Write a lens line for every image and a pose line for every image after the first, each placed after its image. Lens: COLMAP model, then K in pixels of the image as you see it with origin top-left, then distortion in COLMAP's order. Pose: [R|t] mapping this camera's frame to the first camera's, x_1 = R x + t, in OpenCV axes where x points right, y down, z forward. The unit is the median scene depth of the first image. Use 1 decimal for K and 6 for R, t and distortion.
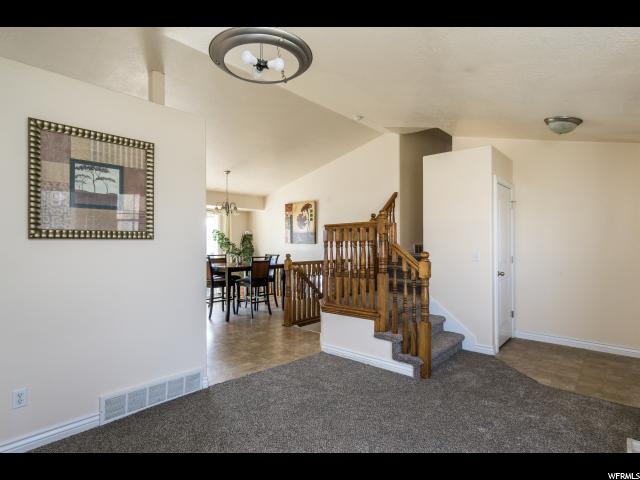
lens RADIAL K [[338.3, 0, 320.5], [0, 338.3, 244.9], [0, 0, 1]] dist [-0.007850, -0.000978]
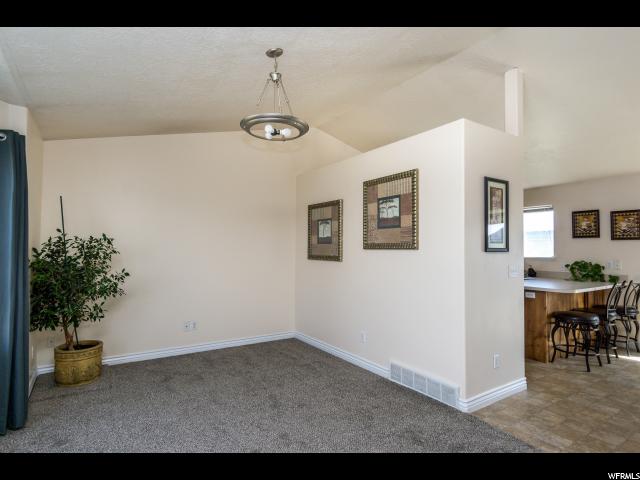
lens RADIAL K [[338.3, 0, 319.5], [0, 338.3, 236.6], [0, 0, 1]] dist [-0.007850, -0.000978]
pose [[-0.265508, -0.024999, -0.963784, 0.767070], [0.001430, 0.999652, -0.026323, -0.031331], [0.964108, -0.008367, -0.265380, 1.021141]]
